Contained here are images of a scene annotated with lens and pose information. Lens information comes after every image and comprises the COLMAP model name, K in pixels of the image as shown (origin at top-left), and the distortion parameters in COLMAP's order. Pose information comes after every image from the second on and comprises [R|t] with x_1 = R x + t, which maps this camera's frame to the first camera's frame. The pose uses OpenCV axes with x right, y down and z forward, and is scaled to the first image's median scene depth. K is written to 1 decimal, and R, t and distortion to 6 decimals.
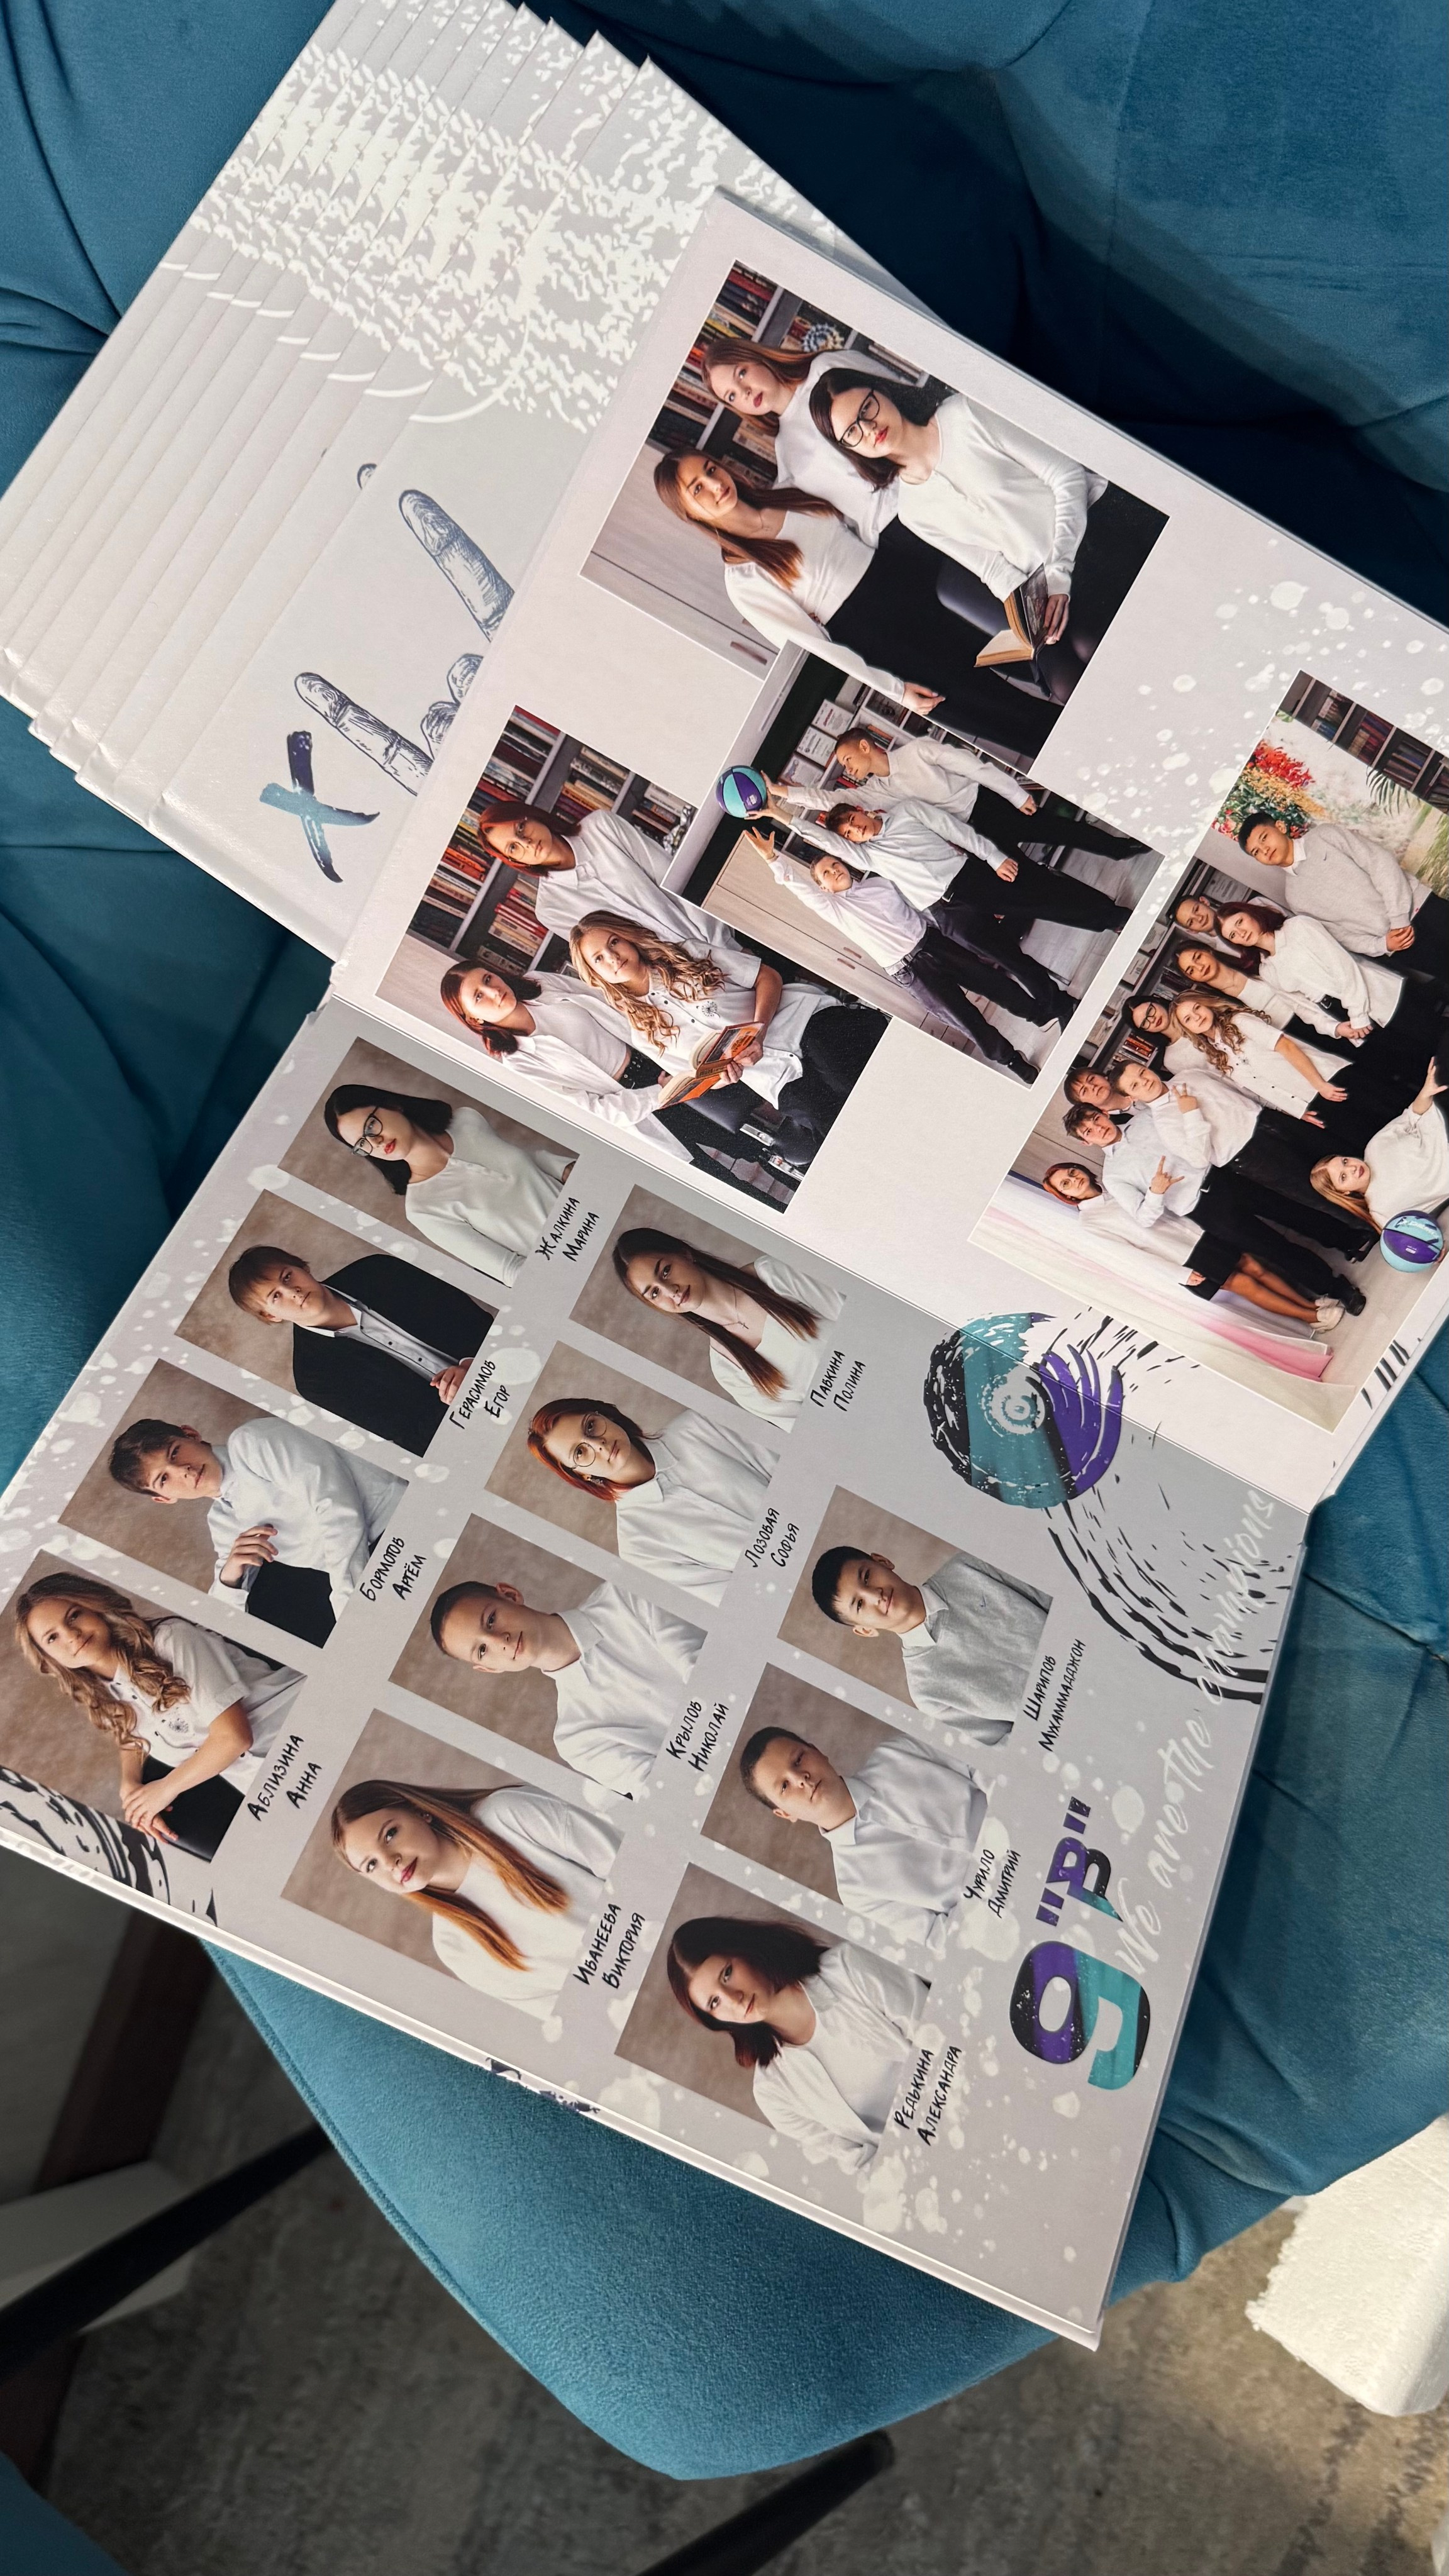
lens RADIAL K [[1842.0, 0, 717.1], [0, 1842.0, 1288.6], [0, 0, 1]] dist [-0.018843, -0.000662]
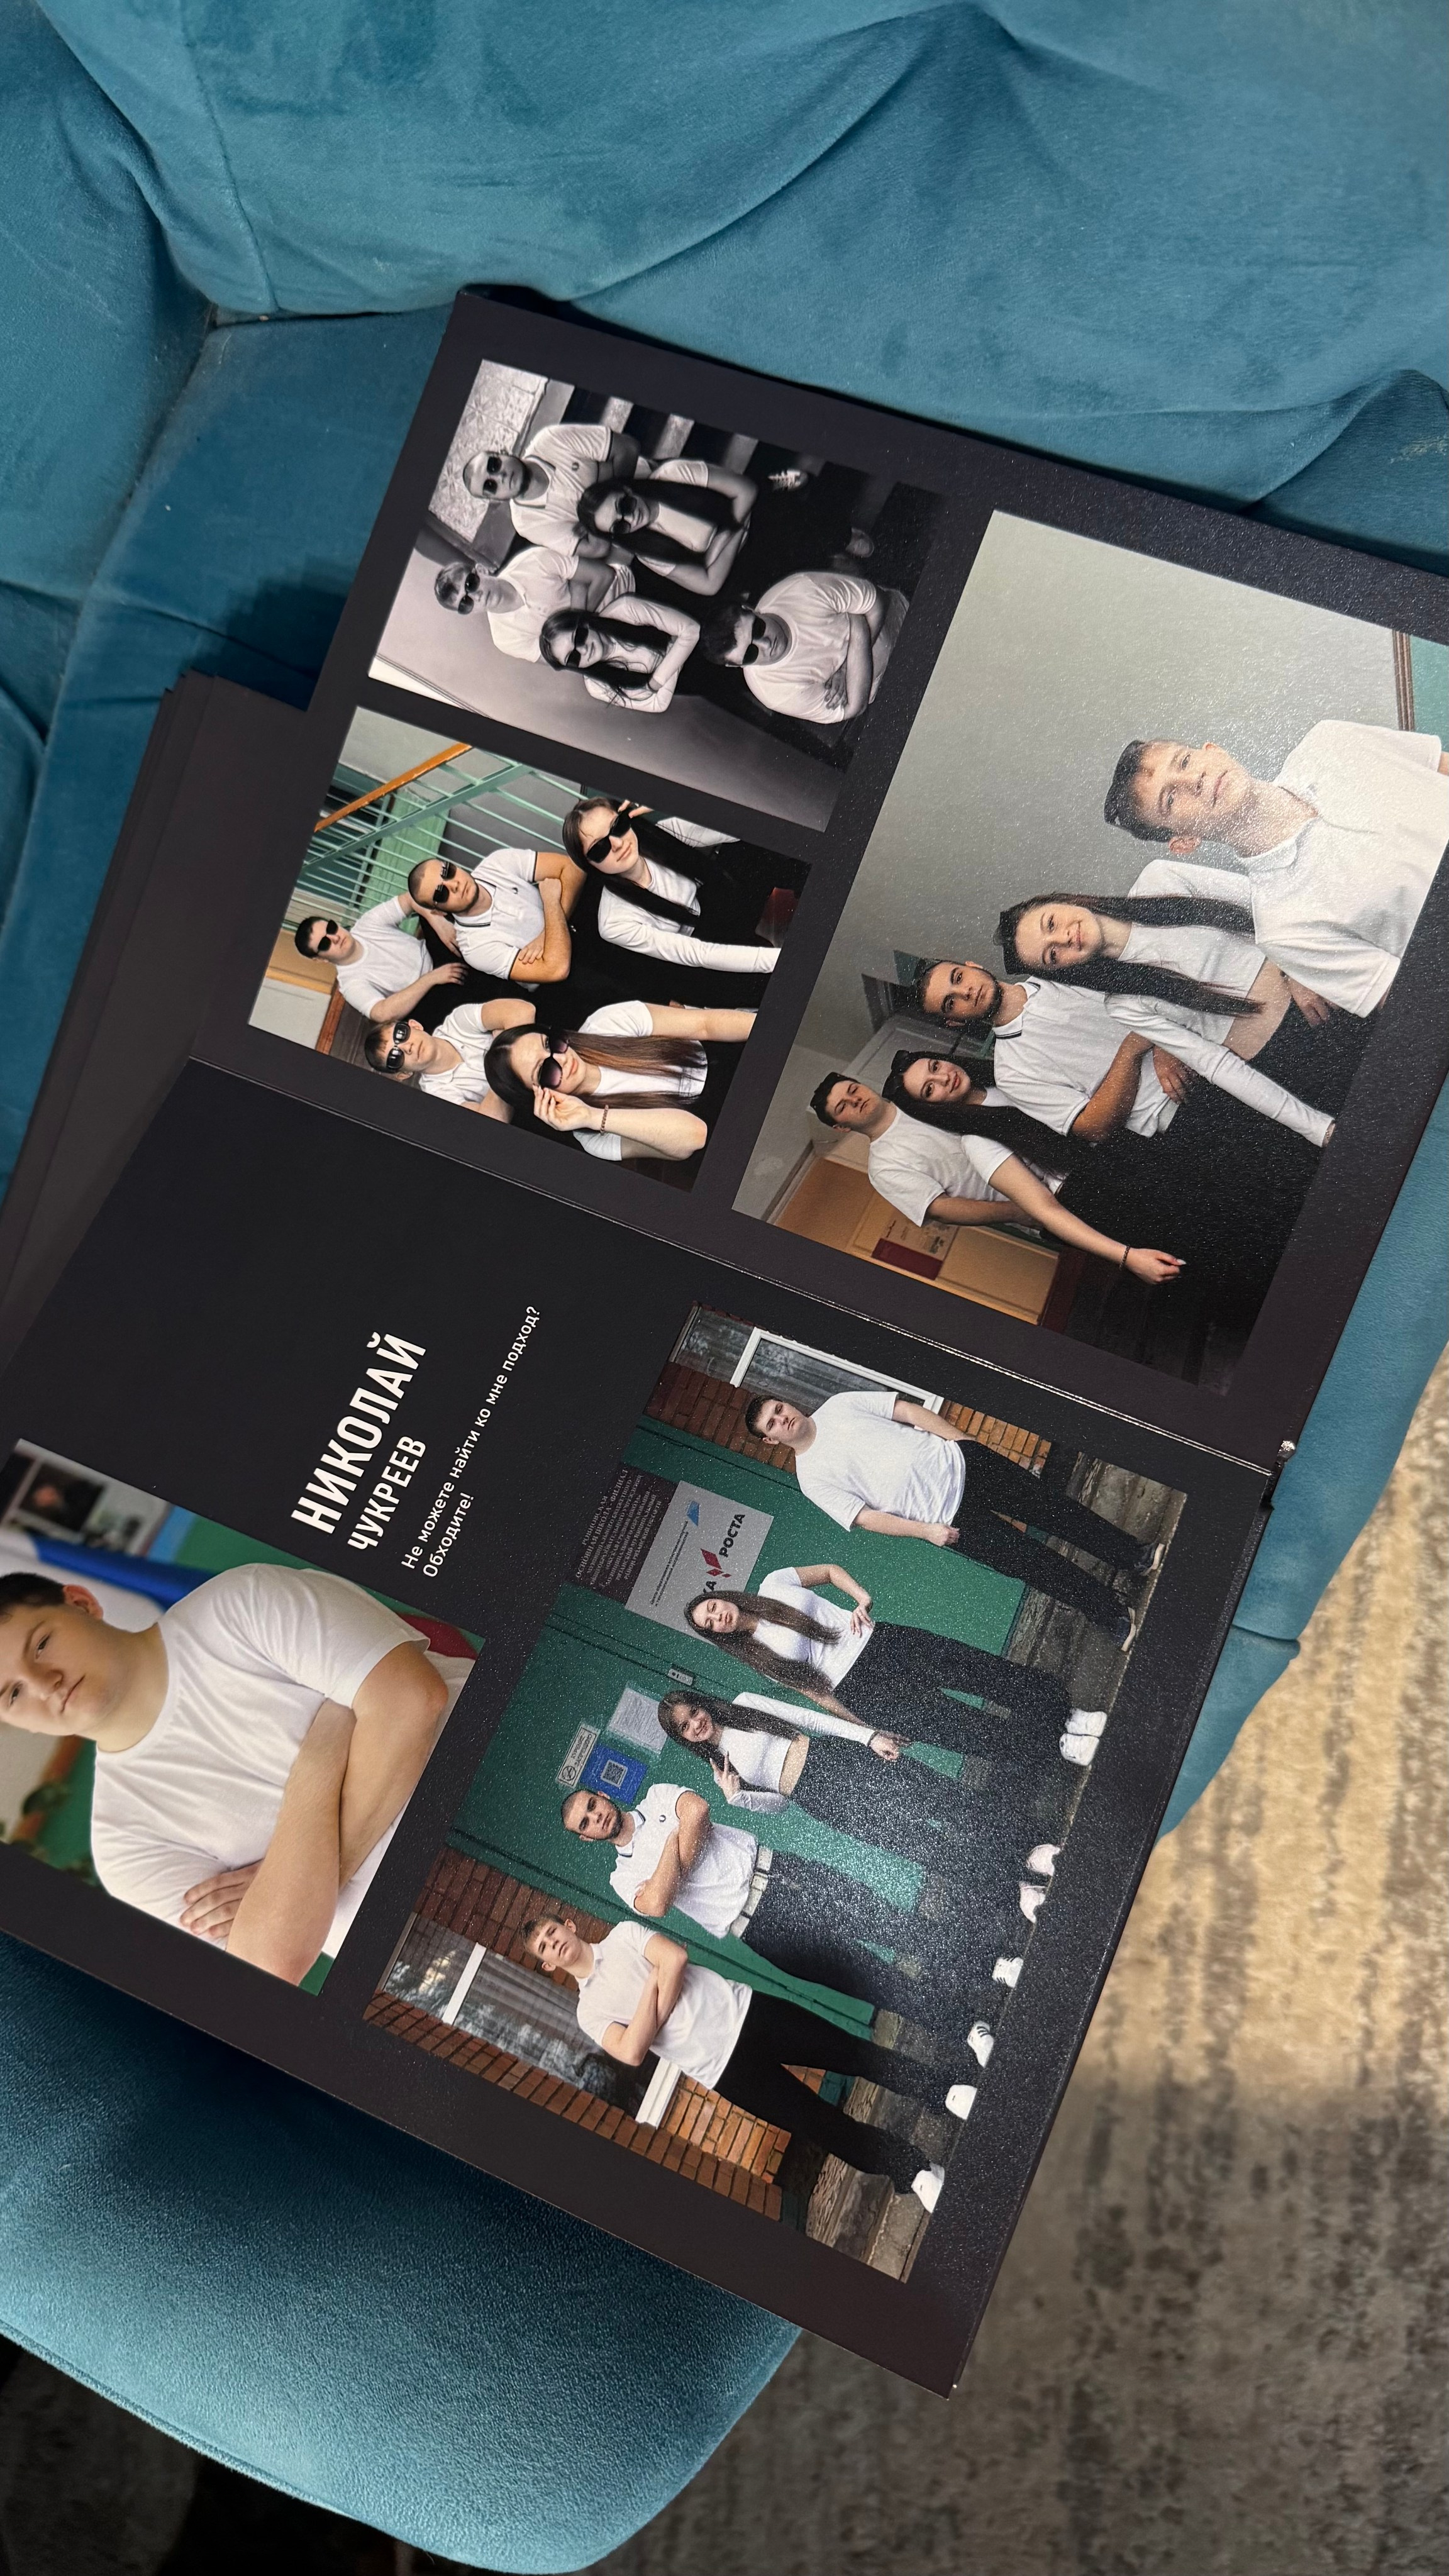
lens RADIAL K [[1848.2, 0, 705.5], [0, 1848.2, 1310.0], [0, 0, 1]] dist [-0.023715, 0.003689]
pose [[0.918842, -0.342403, 0.196186, 0.071068], [0.302058, 0.930162, 0.208710, -0.186311], [-0.253948, -0.132512, 0.958098, 0.042368]]
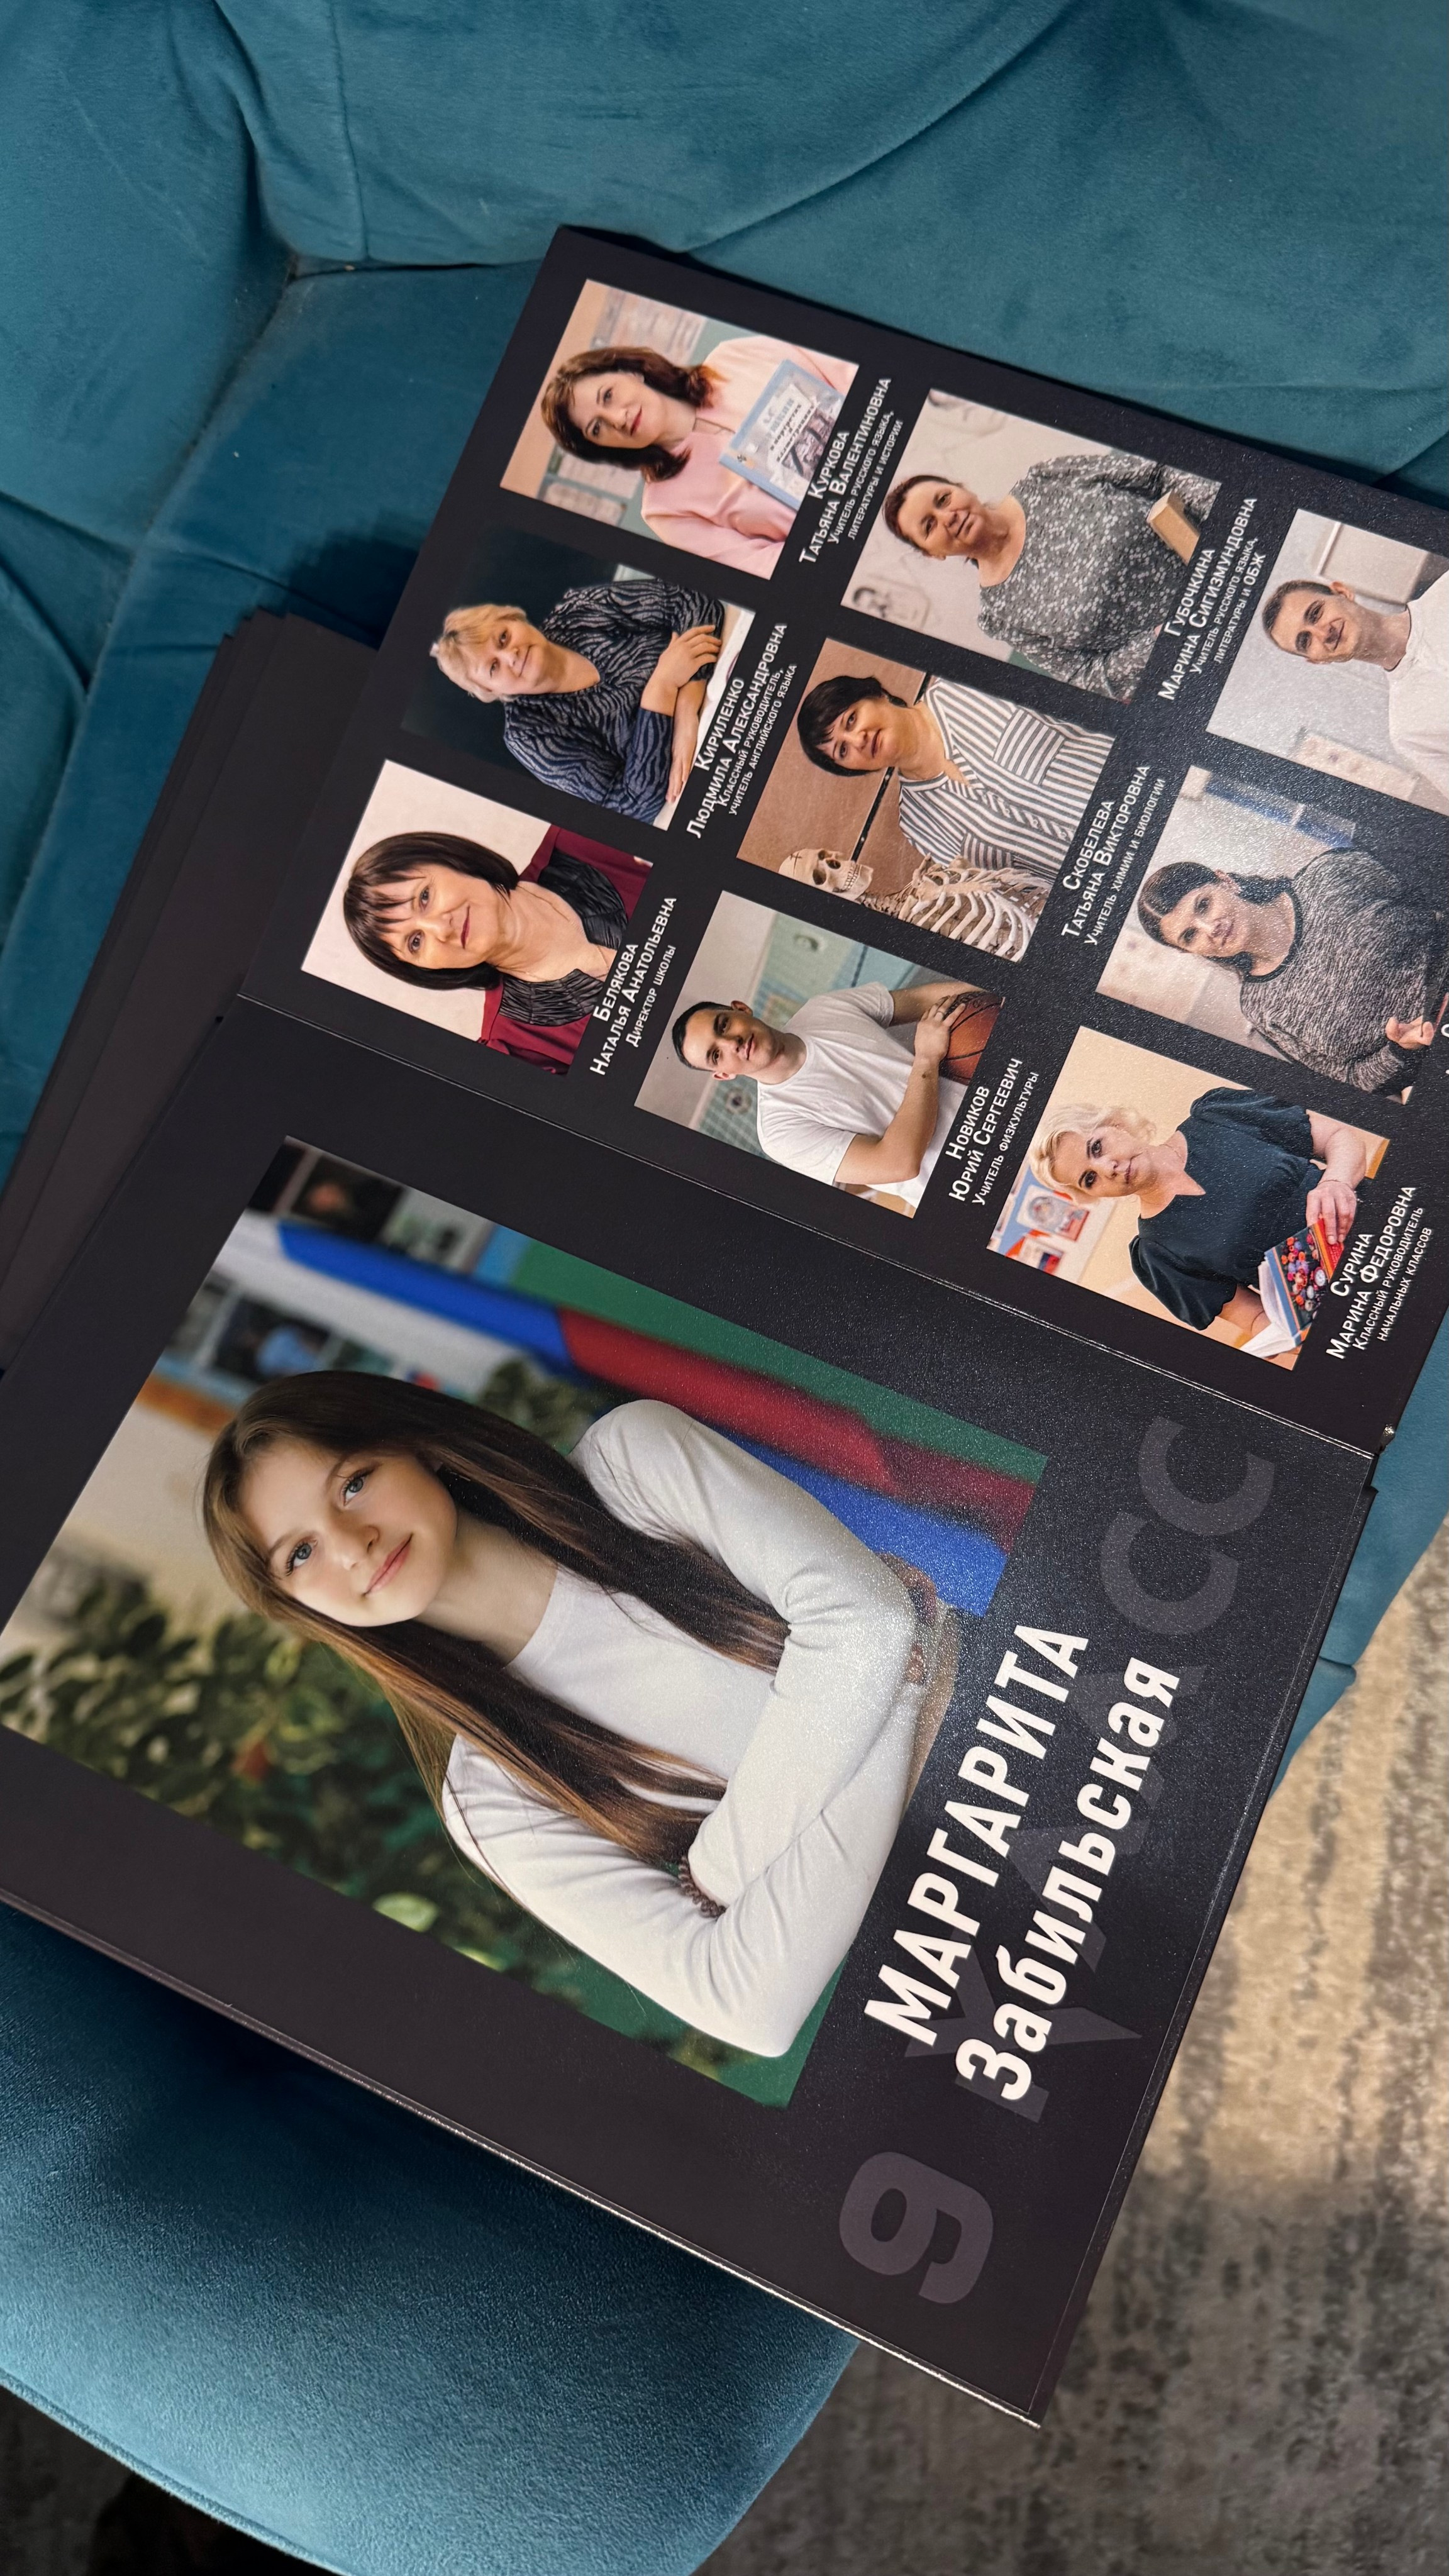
lens RADIAL K [[1850.2, 0, 719.3], [0, 1850.2, 1304.1], [0, 0, 1]] dist [-0.021827, 0.001963]
pose [[0.921709, -0.289911, 0.257690, -0.006633], [0.252927, 0.952898, 0.167372, -0.135595], [-0.294075, -0.089091, 0.951621, 0.094706]]
